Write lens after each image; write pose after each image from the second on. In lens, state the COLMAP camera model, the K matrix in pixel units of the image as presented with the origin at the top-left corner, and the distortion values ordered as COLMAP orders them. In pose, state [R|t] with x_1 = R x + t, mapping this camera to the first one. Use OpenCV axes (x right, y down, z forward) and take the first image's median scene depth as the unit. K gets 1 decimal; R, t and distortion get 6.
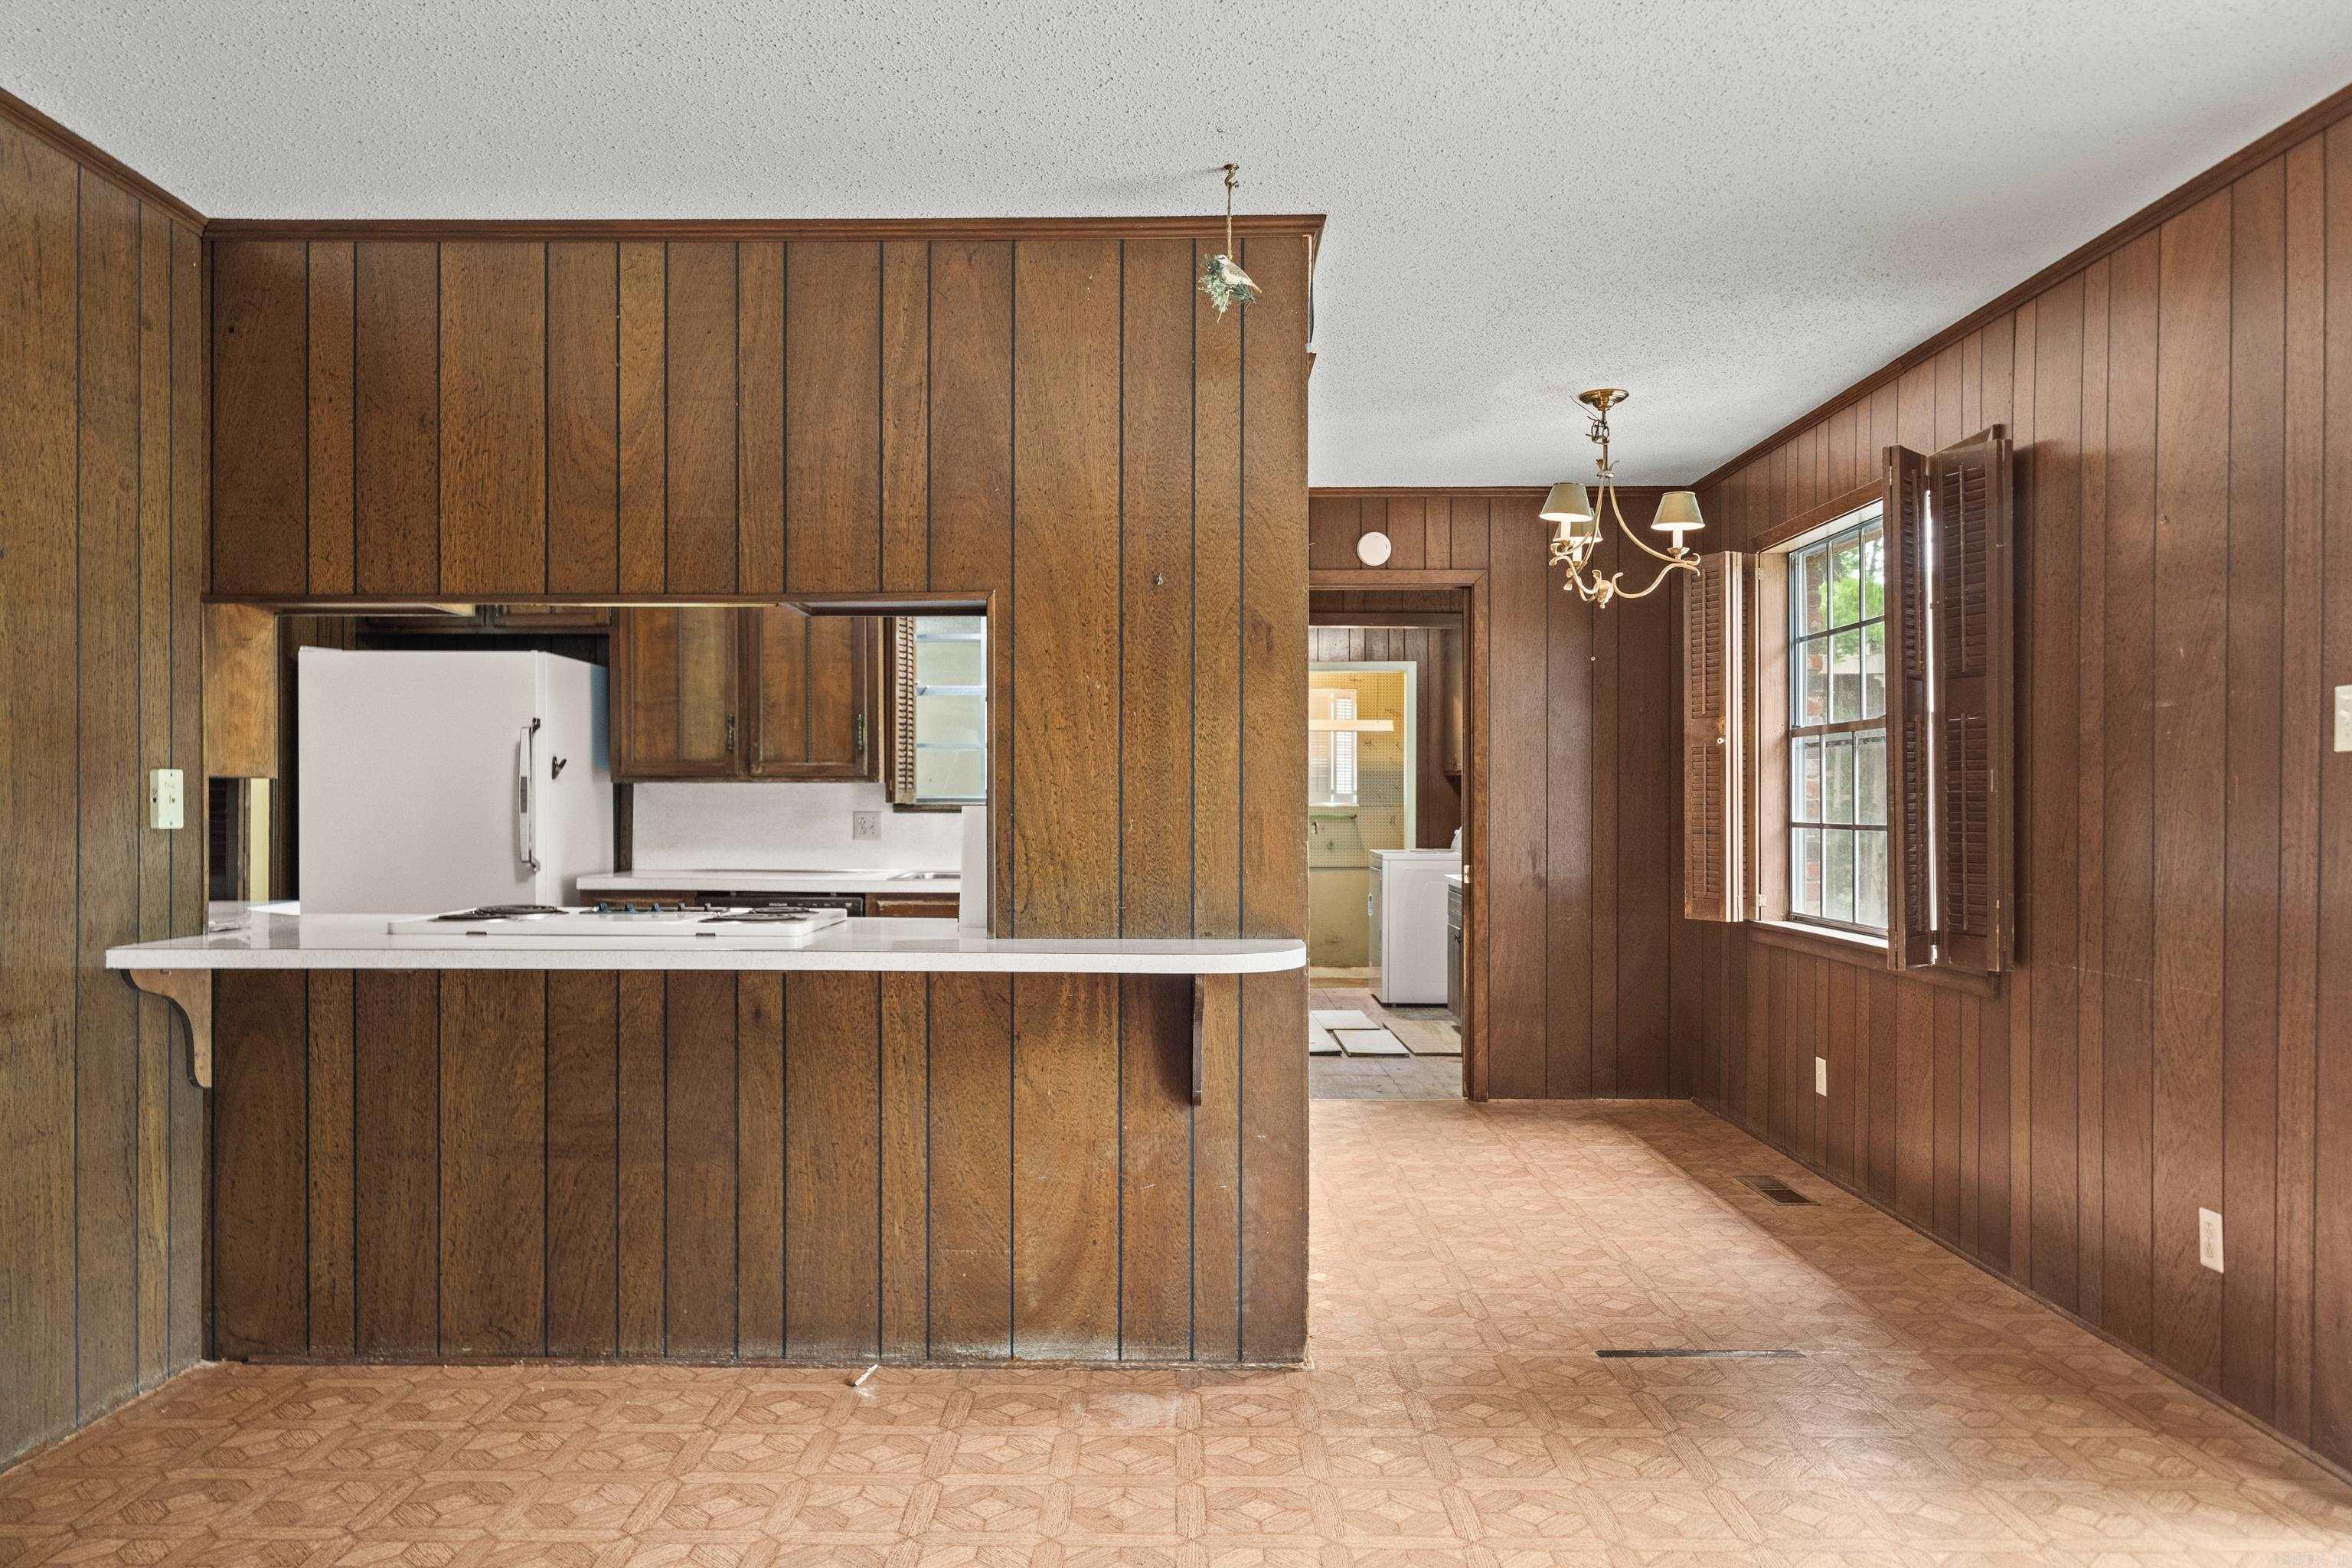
lens RADIAL K [[1647.5, 0, 1171.9], [0, 1647.5, 815.3], [0, 0, 1]] dist [-0.000709, 0.003338]
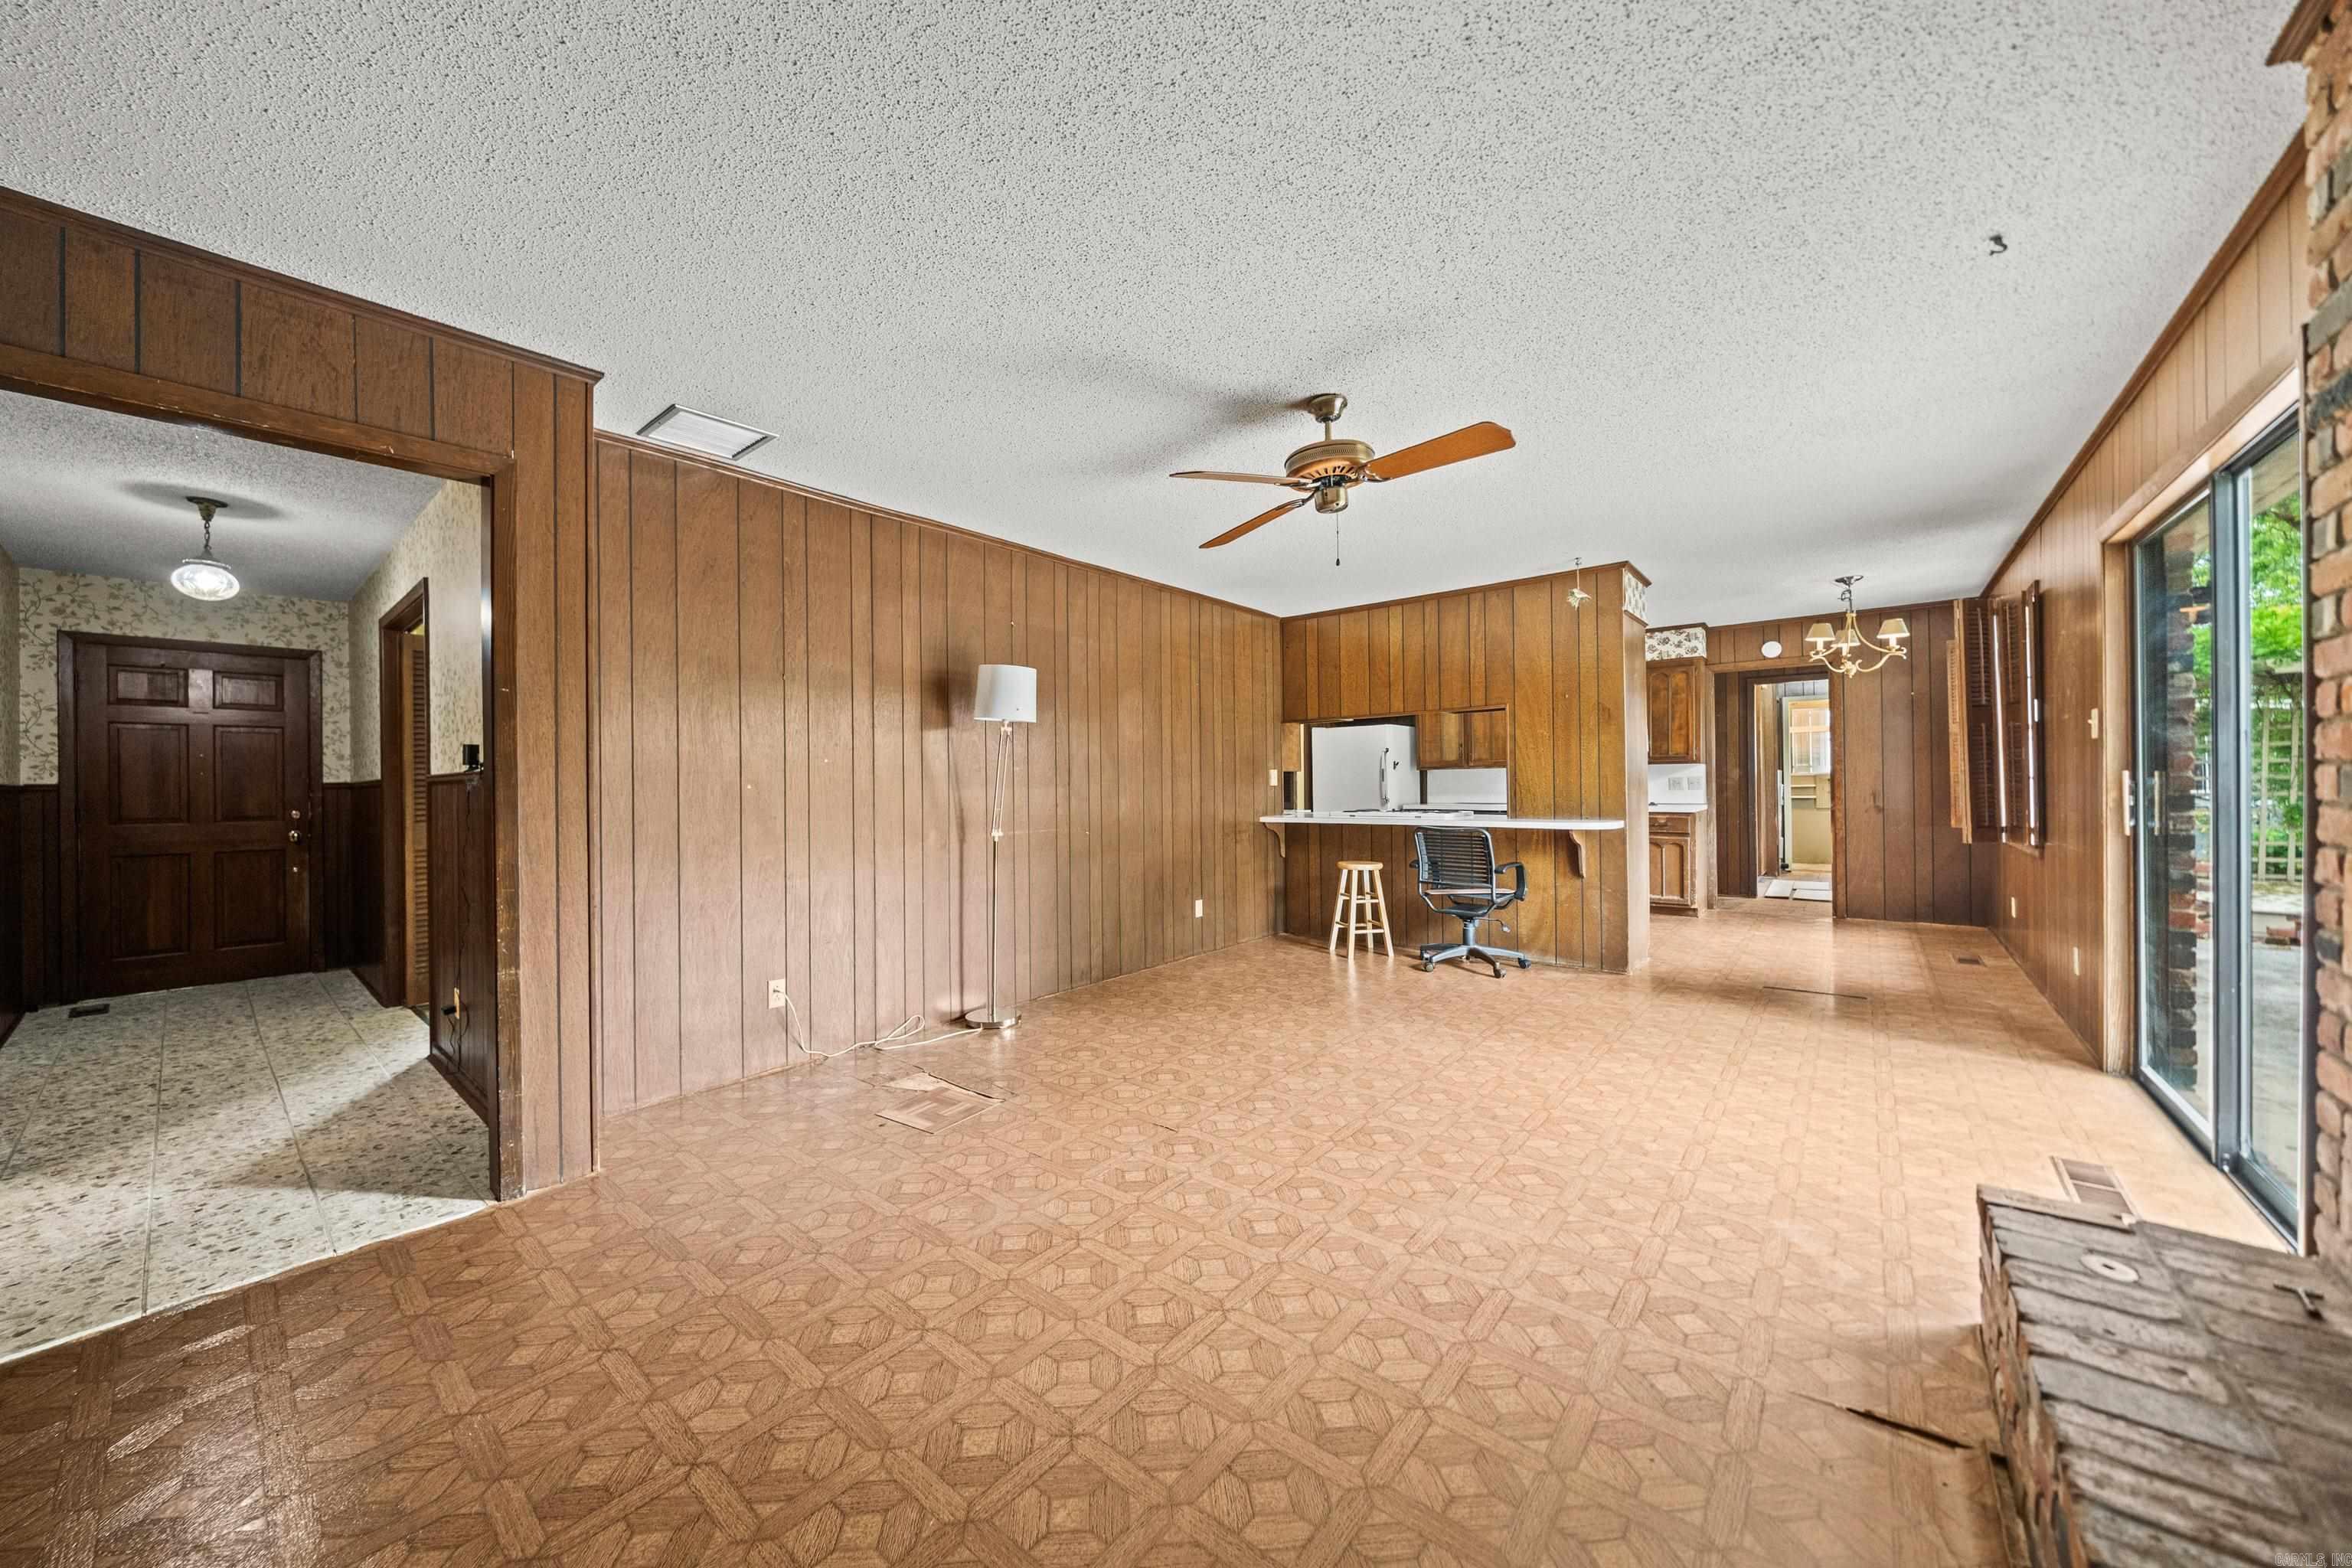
lens RADIAL K [[857.2, 0, 1153.0], [0, 857.2, 787.7], [0, 0, 1]] dist [0.001349, -0.000065]
pose [[0.770617, -0.010971, -0.637204, 0.390552], [0.011063, 0.999931, -0.003836, 0.016642], [0.637202, -0.004094, 0.770686, -0.627287]]
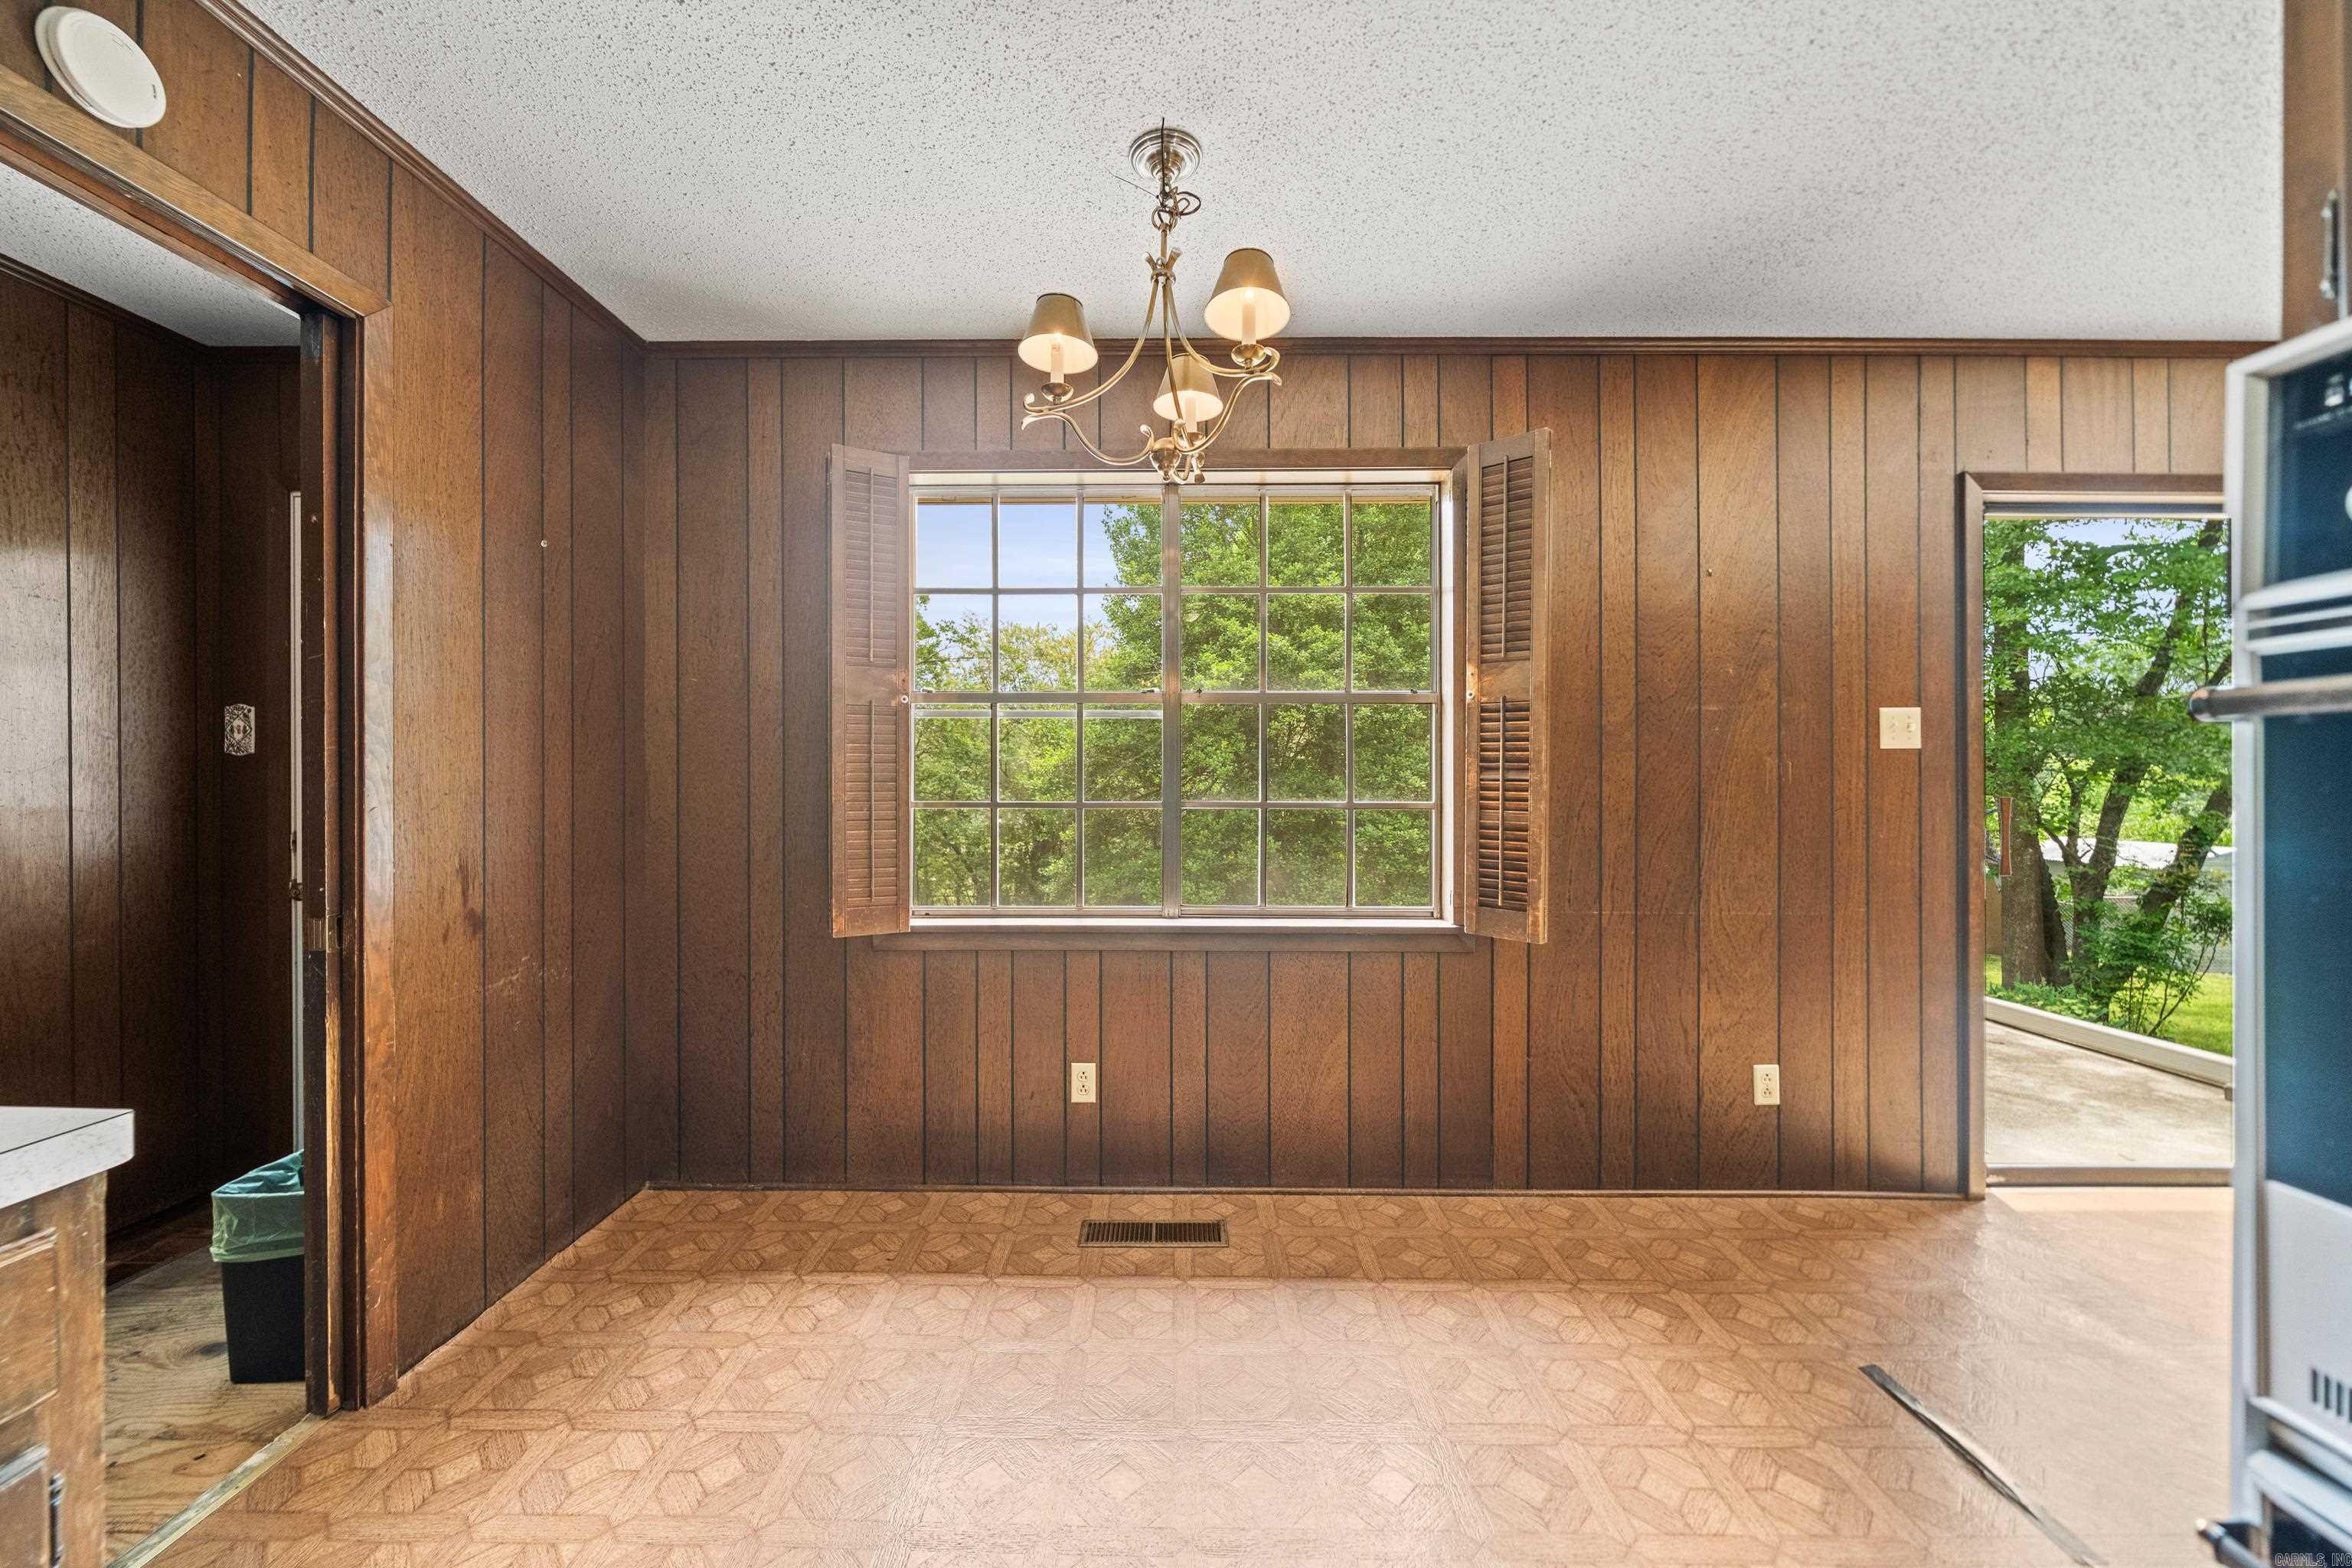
lens RADIAL K [[860.6, 0, 1156.2], [0, 860.6, 778.4], [0, 0, 1]] dist [-0.006754, 0.000164]
pose [[0.010106, -0.003338, 0.999943, -0.112233], [0.006088, 0.999976, 0.003276, -0.013815], [-0.999930, 0.006054, 0.010126, 1.436209]]
